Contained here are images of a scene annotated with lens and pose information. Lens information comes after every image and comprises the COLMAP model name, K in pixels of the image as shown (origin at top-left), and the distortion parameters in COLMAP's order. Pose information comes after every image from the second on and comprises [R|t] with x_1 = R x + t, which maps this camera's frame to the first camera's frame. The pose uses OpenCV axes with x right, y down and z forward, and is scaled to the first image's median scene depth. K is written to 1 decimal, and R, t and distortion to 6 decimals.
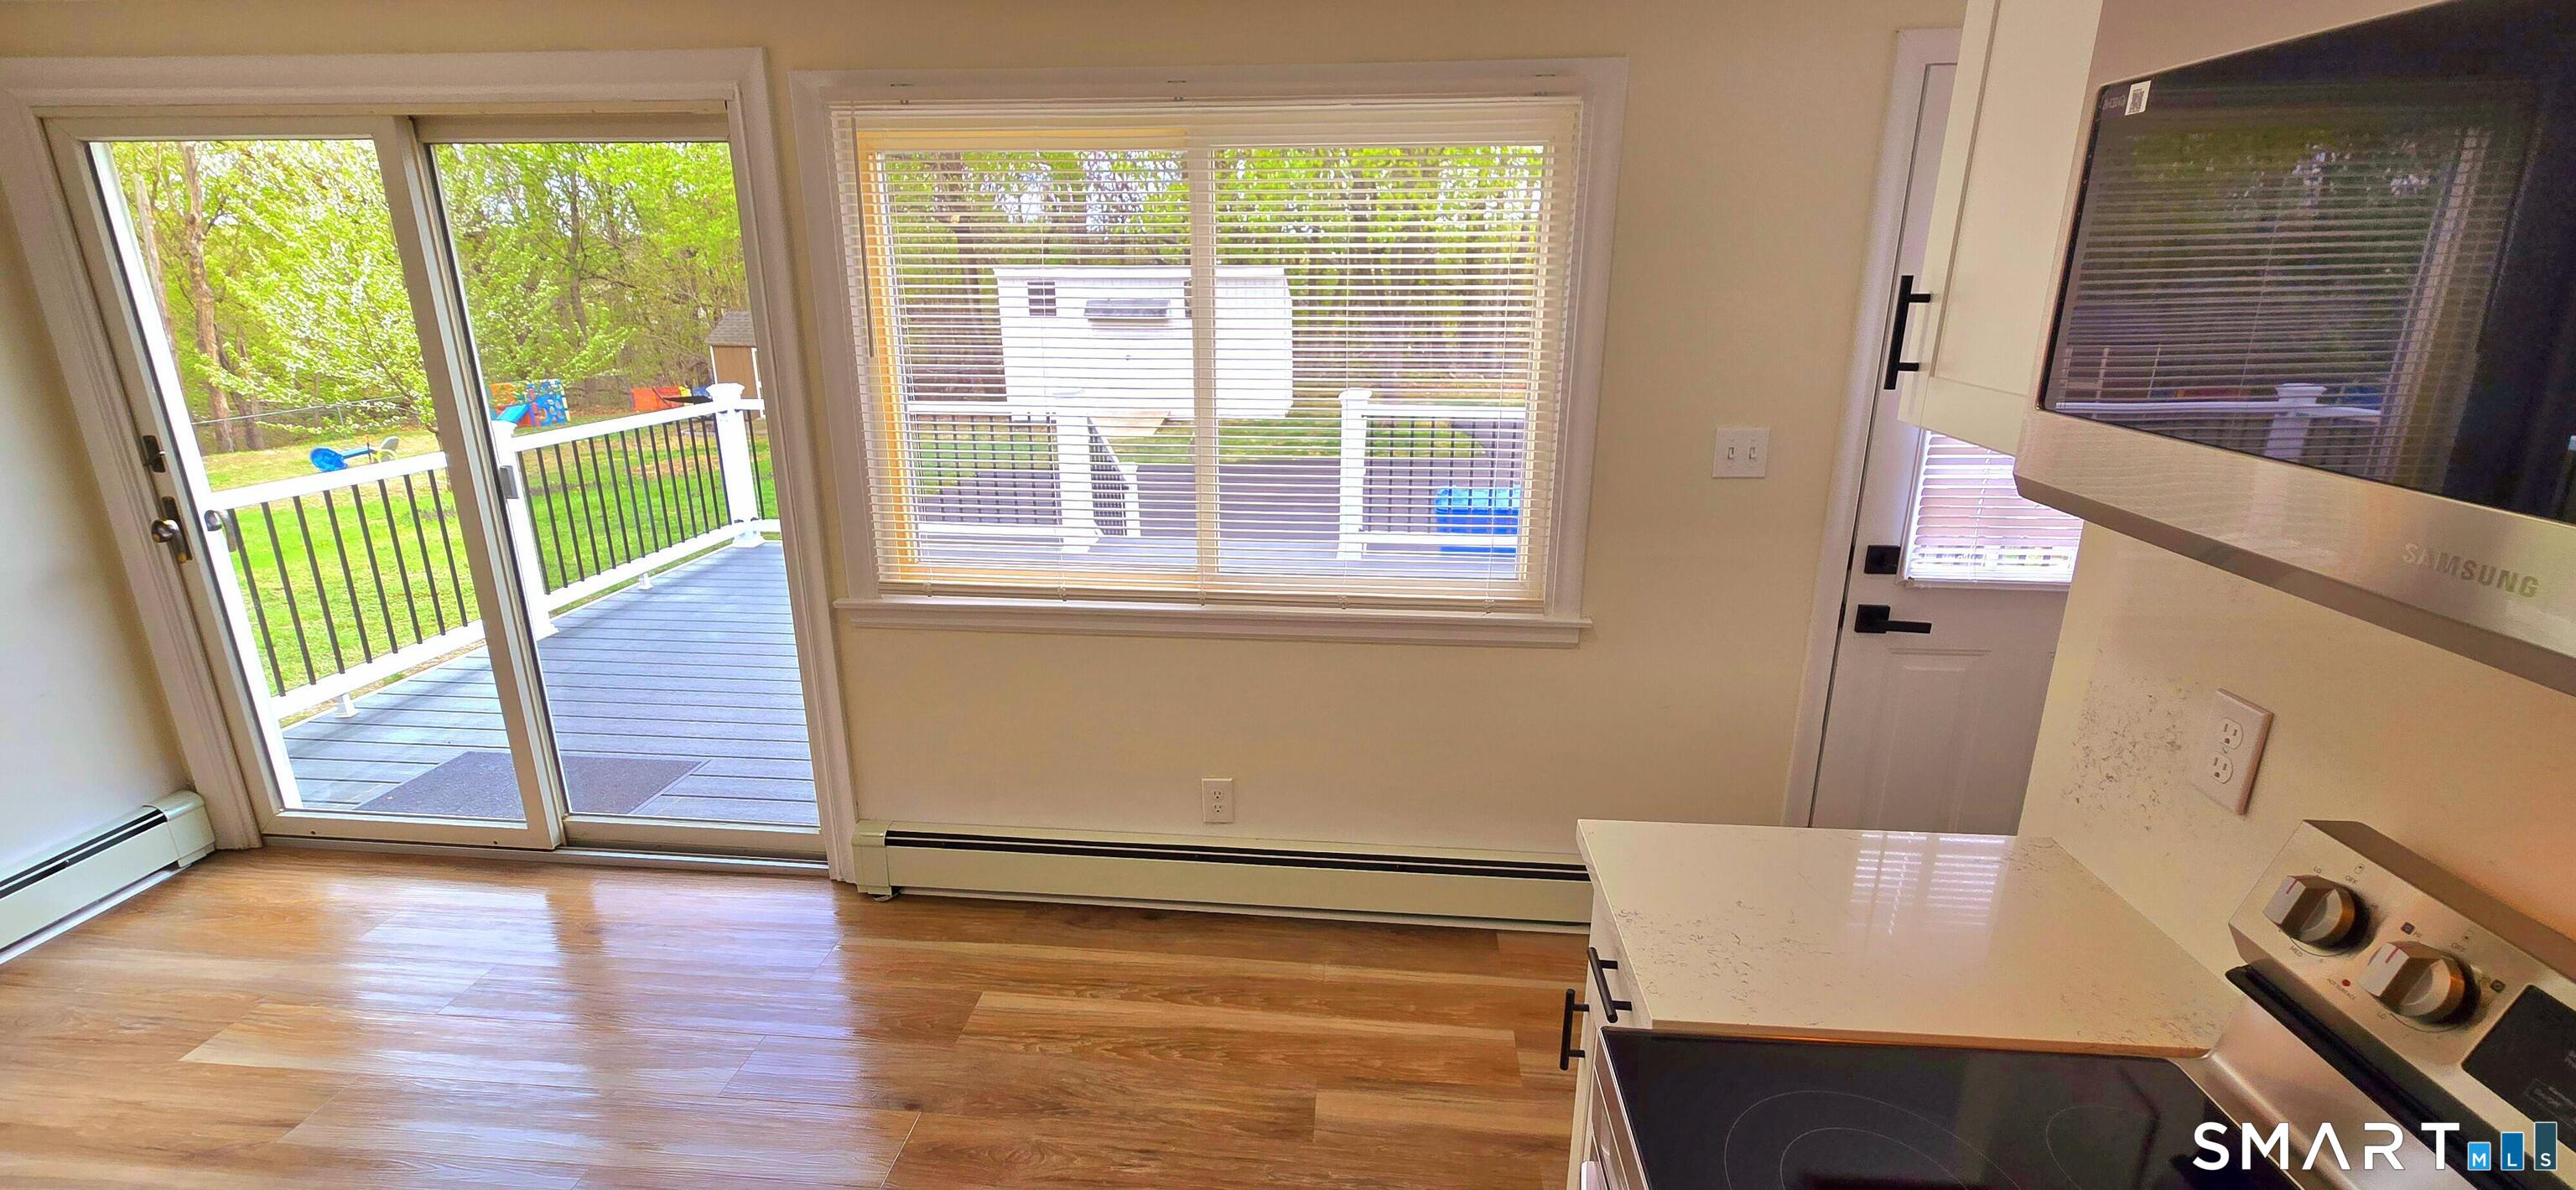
lens RADIAL K [[1055.8, 0, 1282.8], [0, 1055.8, 574.0], [0, 0, 1]] dist [-0.000142, 0.000656]
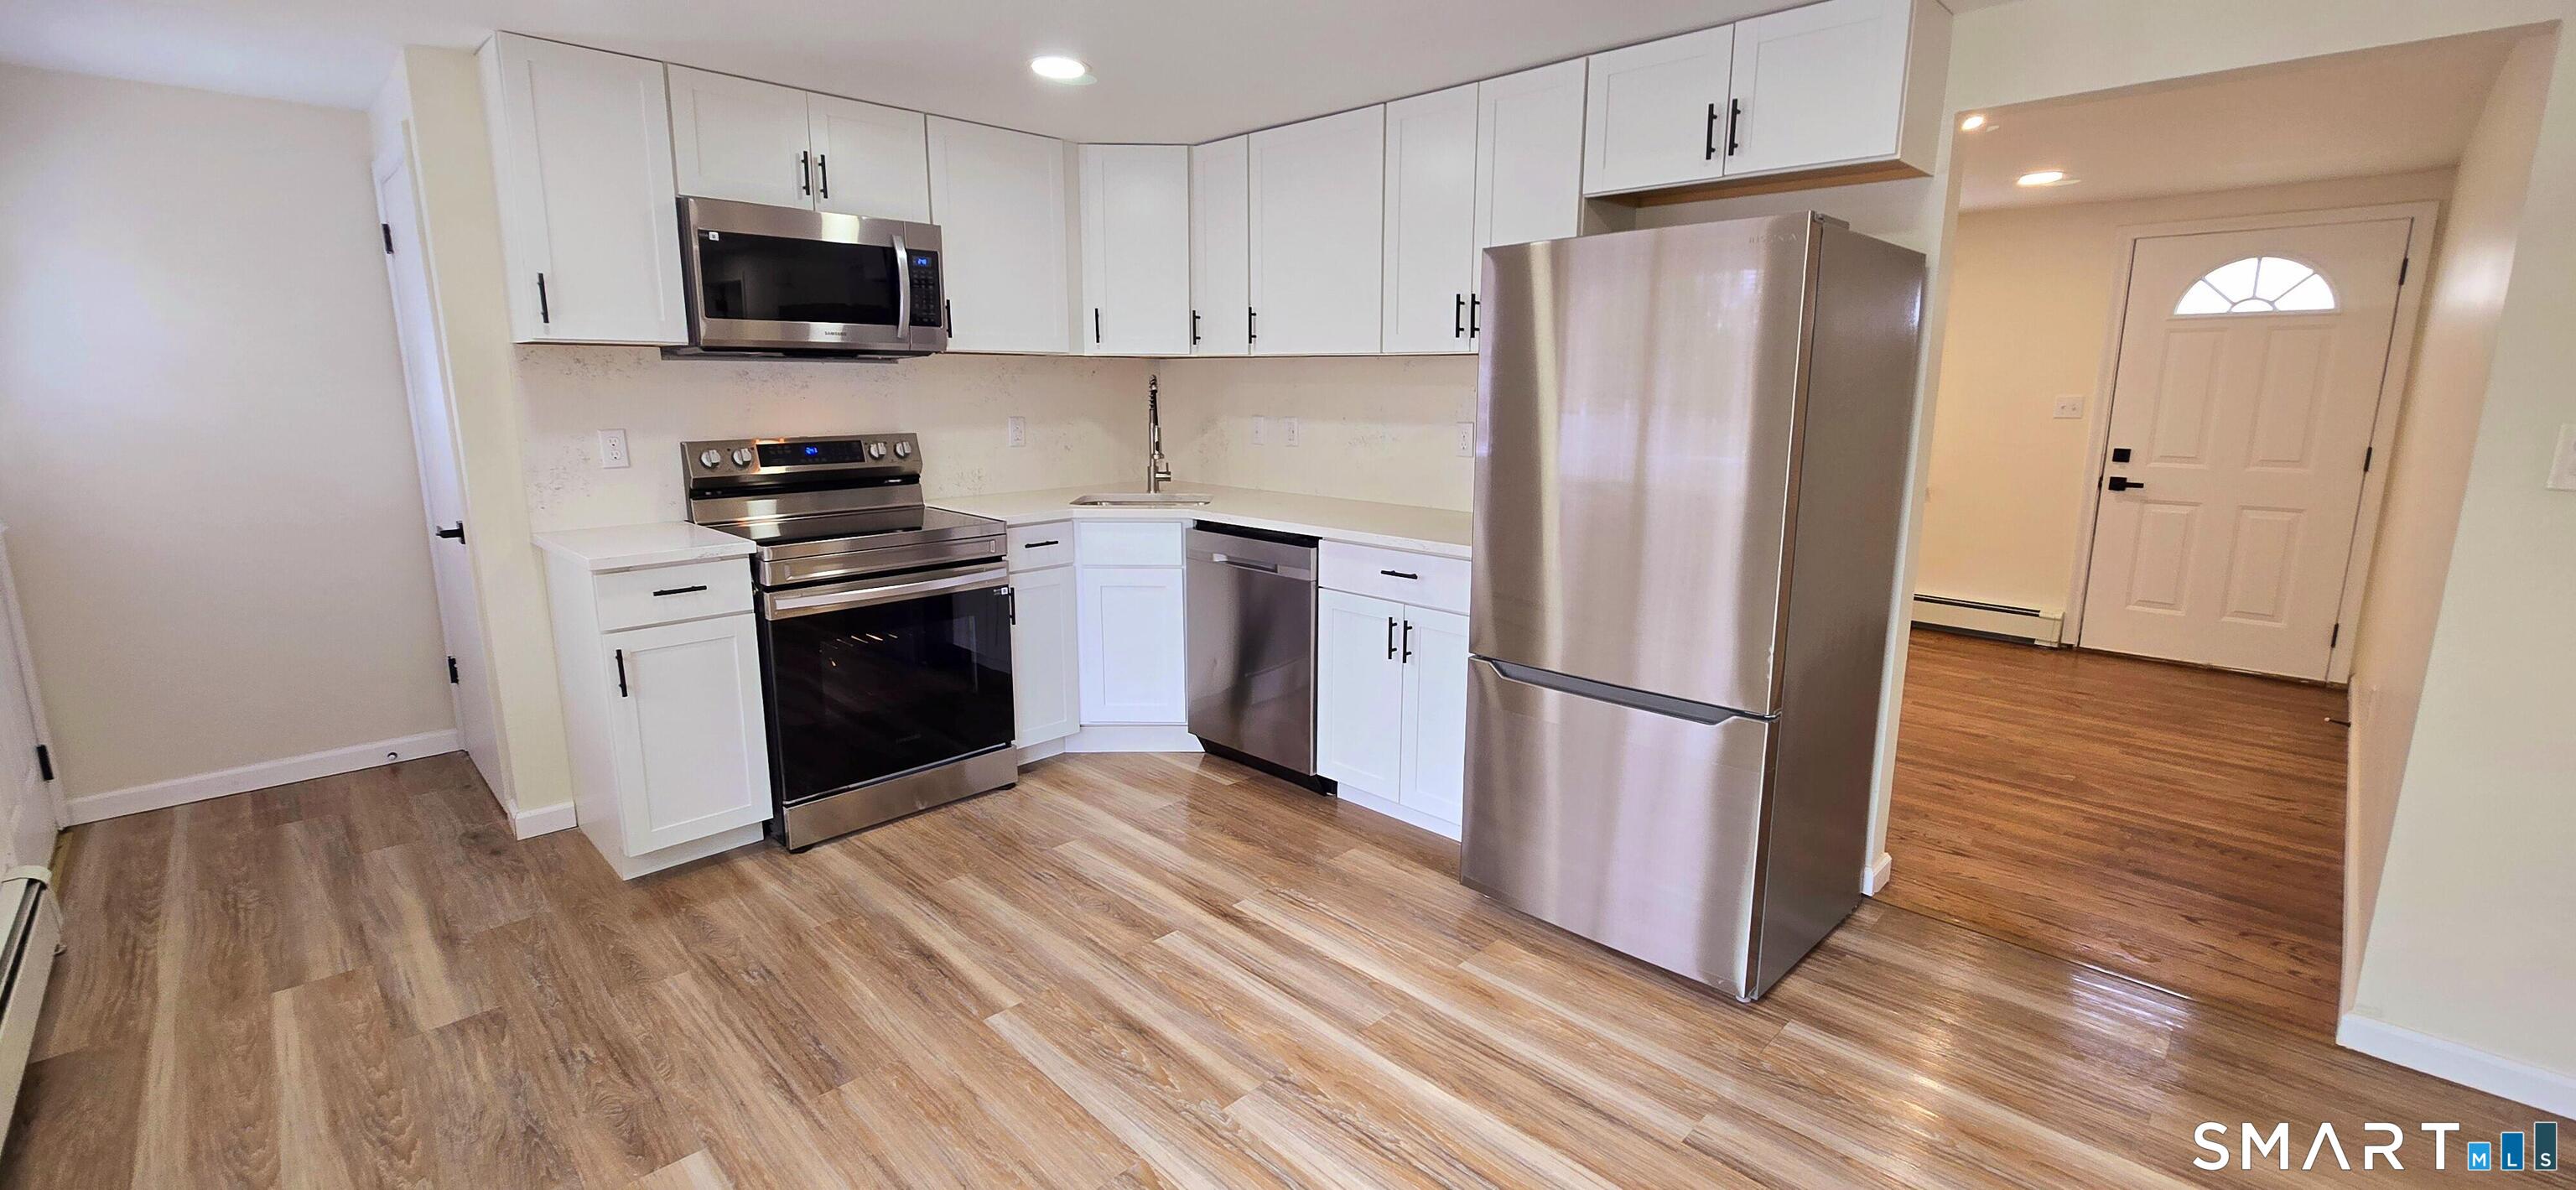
lens RADIAL K [[1055.8, 0, 1282.8], [0, 1055.8, 574.0], [0, 0, 1]] dist [-0.000142, 0.000656]
pose [[-0.767700, -0.117912, 0.629868, -1.076820], [0.180823, 0.903120, 0.389457, -0.143208], [-0.614768, 0.412881, -0.672004, 0.891419]]
